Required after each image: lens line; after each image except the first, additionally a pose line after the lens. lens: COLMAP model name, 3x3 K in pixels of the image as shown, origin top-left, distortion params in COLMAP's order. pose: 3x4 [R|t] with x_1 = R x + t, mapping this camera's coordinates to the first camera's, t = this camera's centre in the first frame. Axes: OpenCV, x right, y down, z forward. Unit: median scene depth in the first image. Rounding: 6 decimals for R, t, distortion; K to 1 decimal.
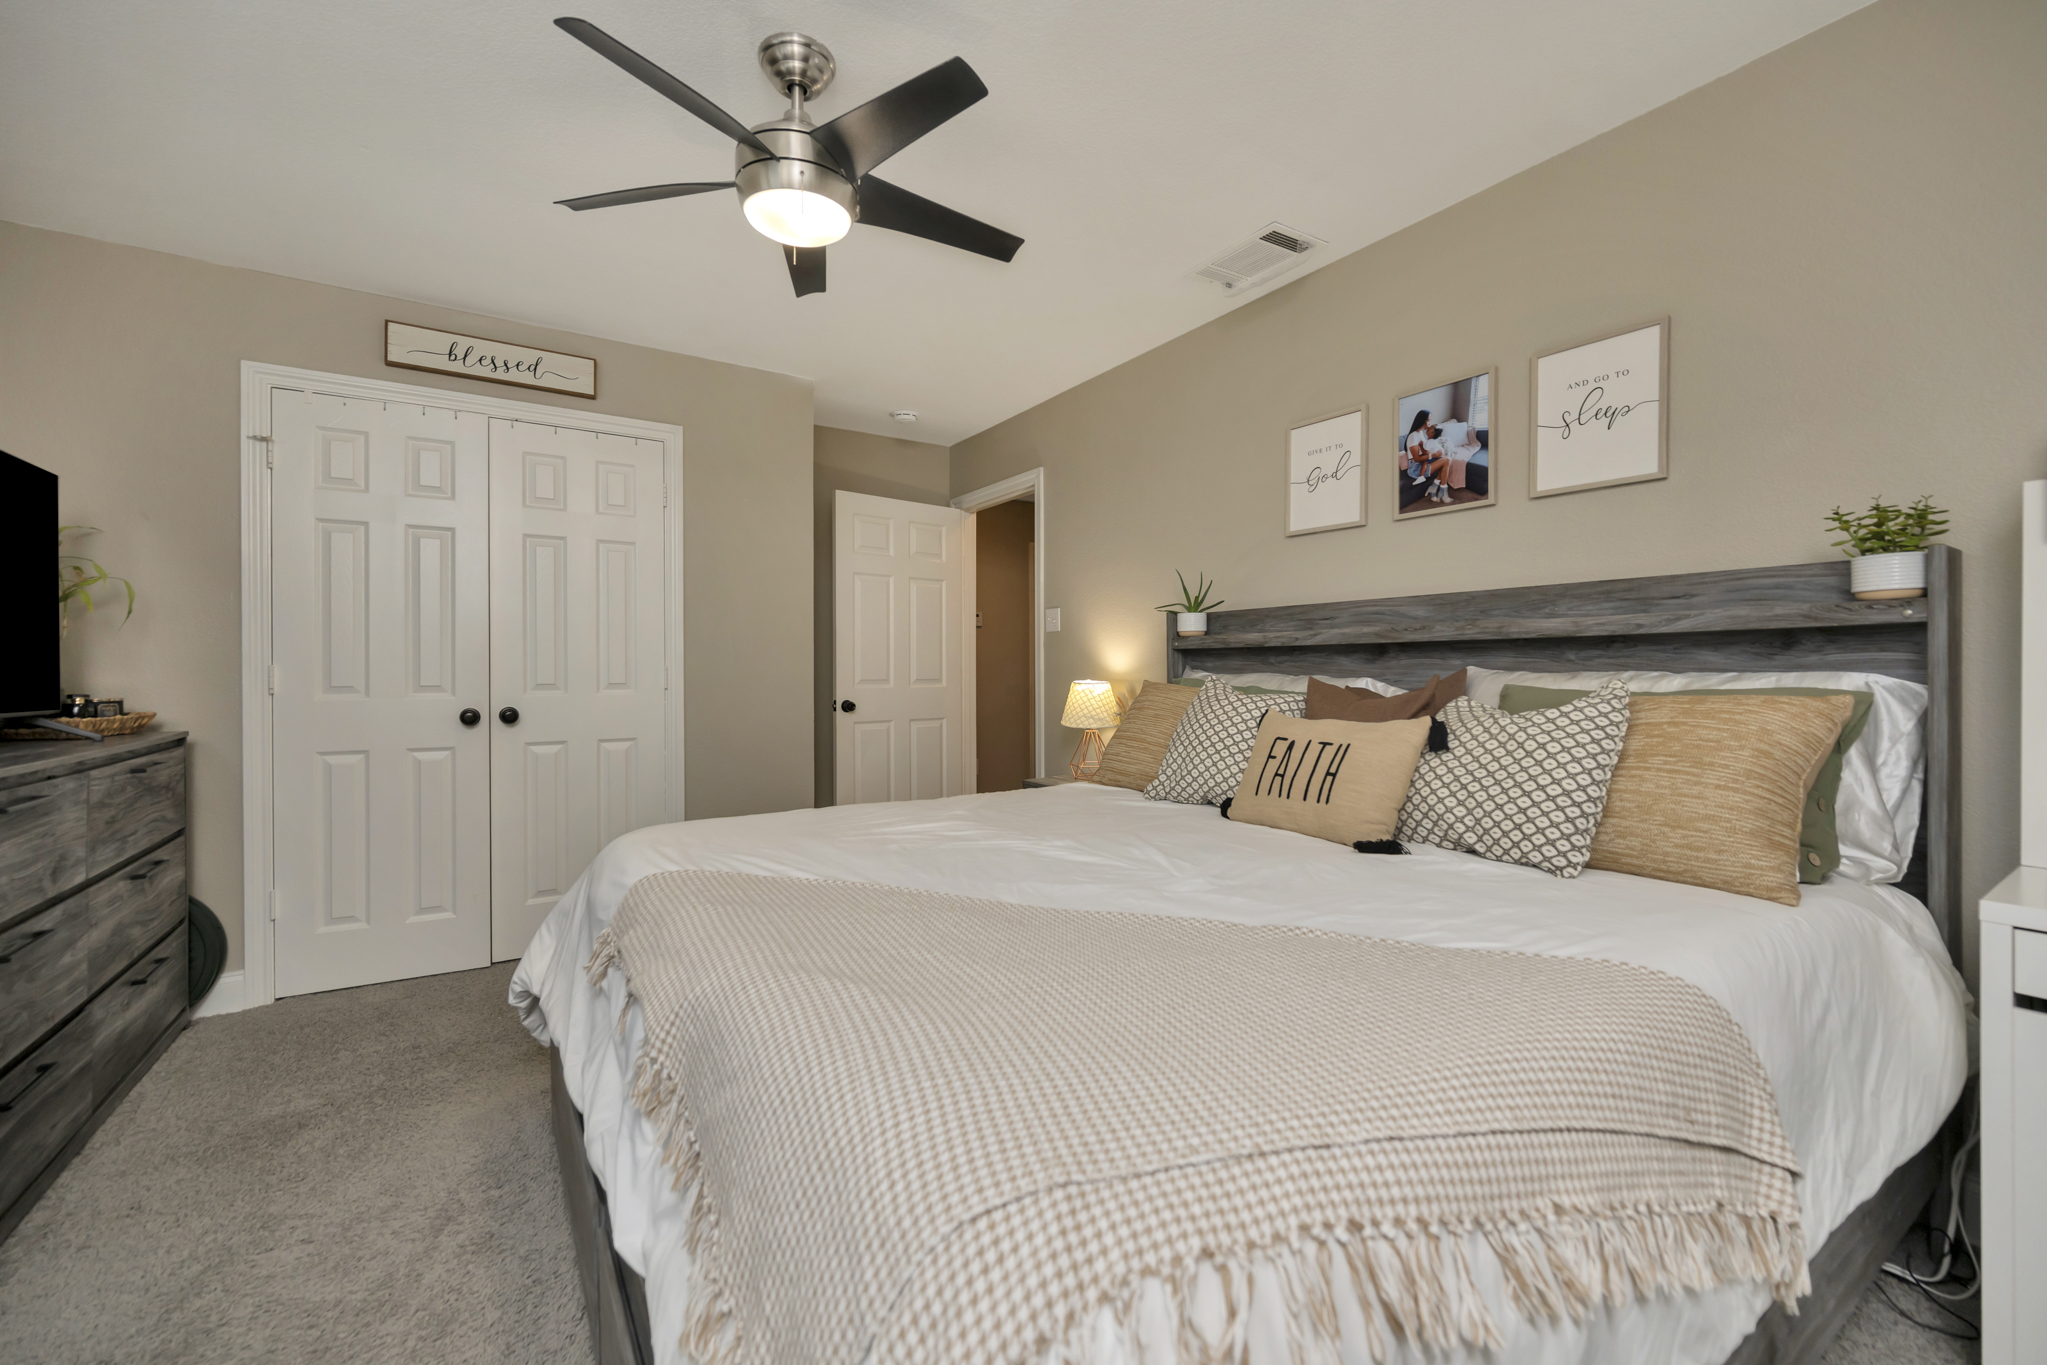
lens RADIAL K [[835.8, 0, 1023.5], [0, 835.8, 682.5], [0, 0, 1]] dist [-0.001098, -0.000079]
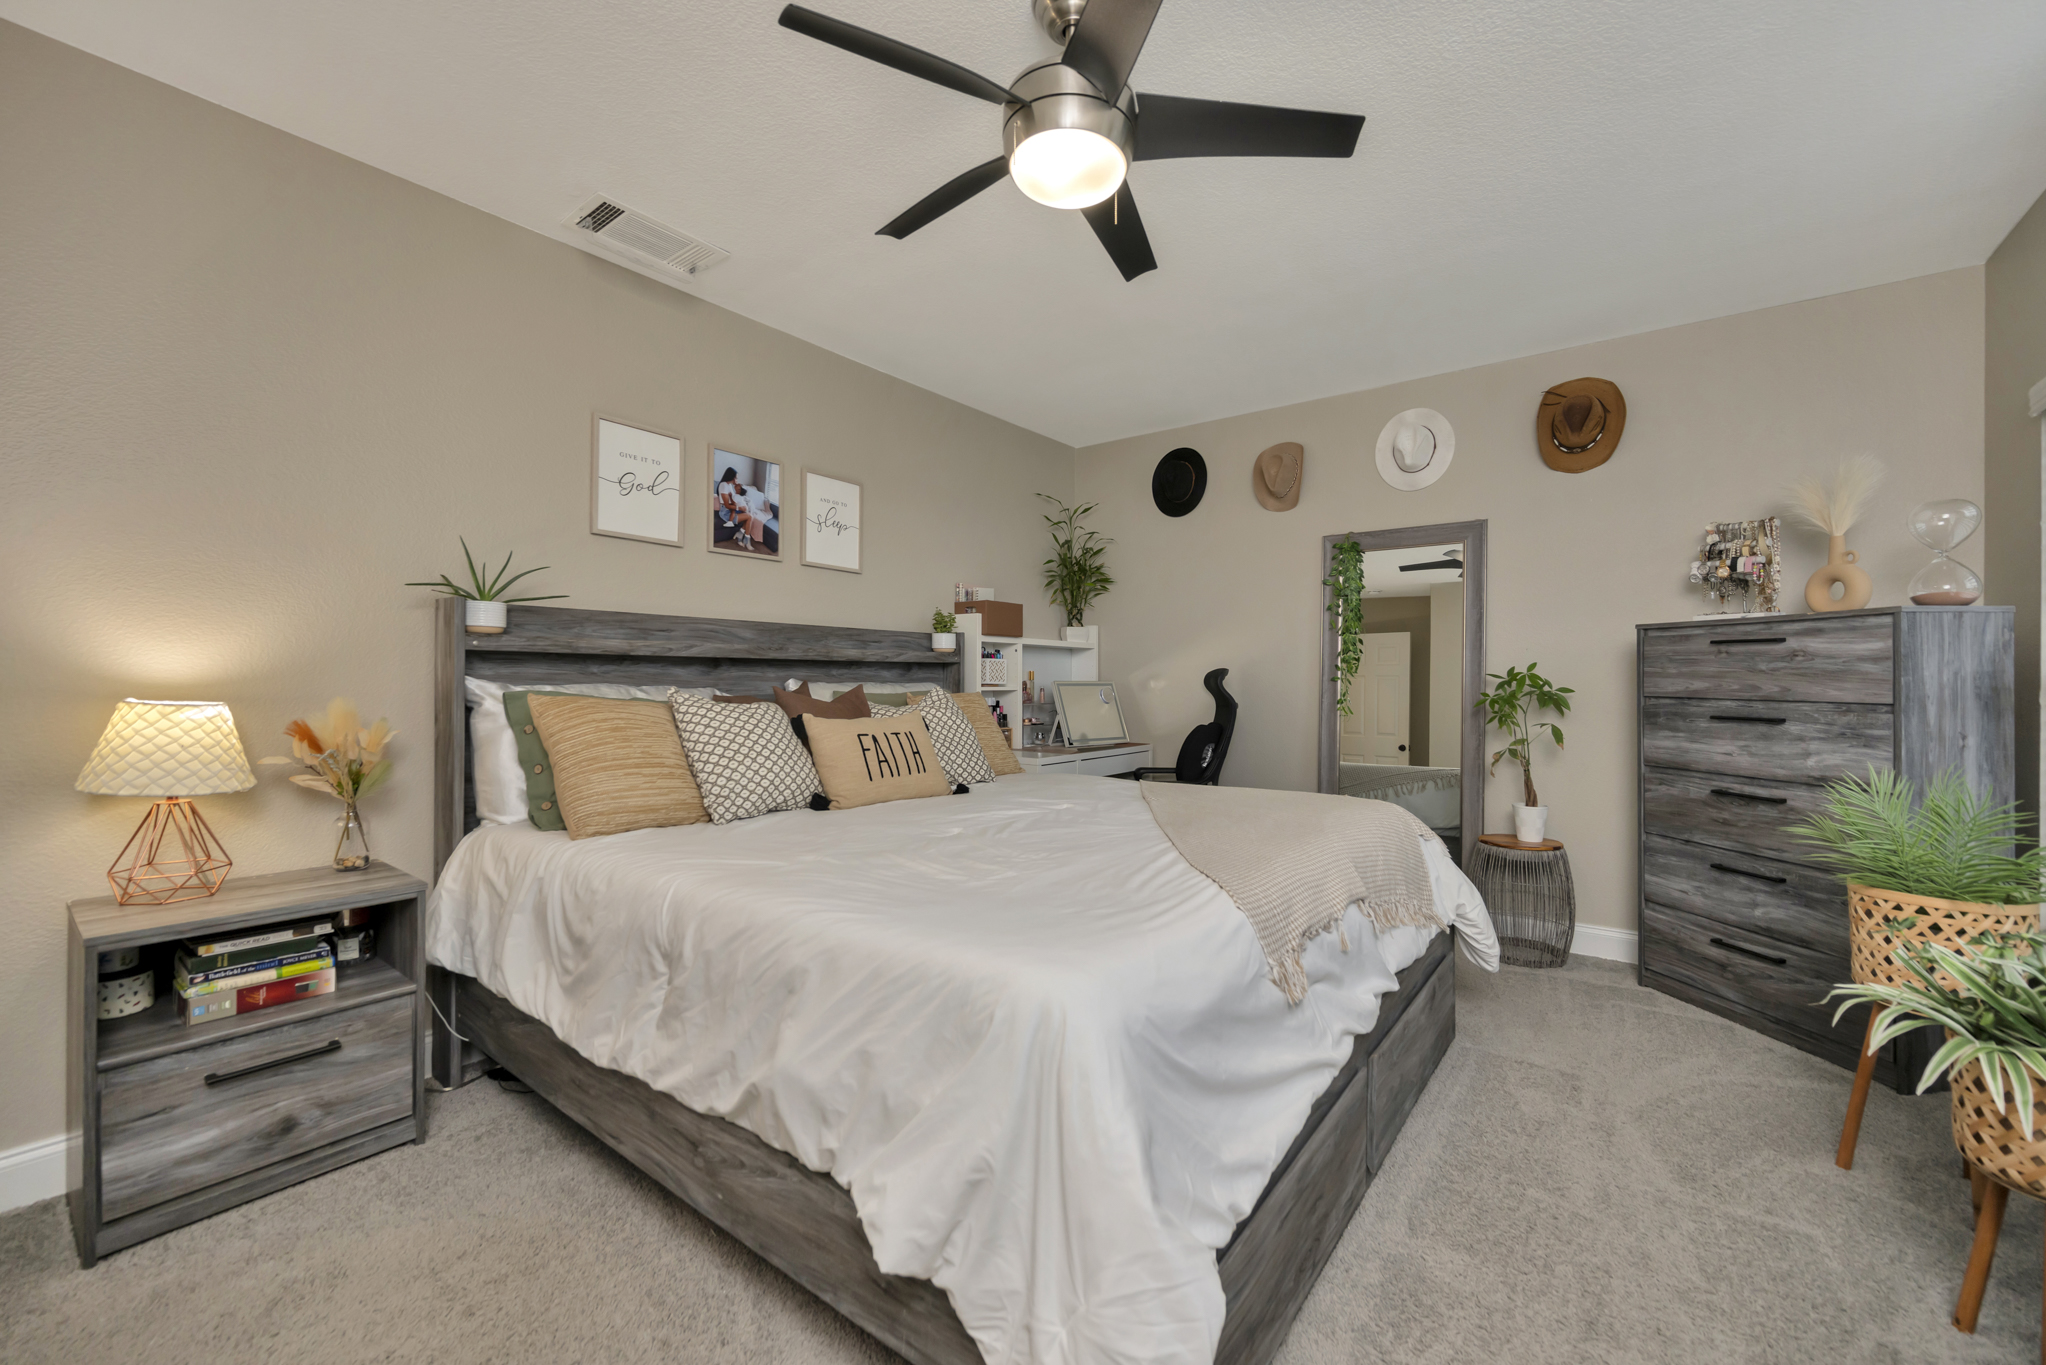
lens RADIAL K [[826.0, 0, 1023.0], [0, 826.0, 682.5], [0, 0, 1]] dist [-0.000198, -0.000022]
pose [[-0.330960, 0.005783, 0.943627, -0.802565], [0.016636, 0.999862, -0.000292, -0.005821], [-0.943498, 0.015602, -0.331010, 1.010710]]
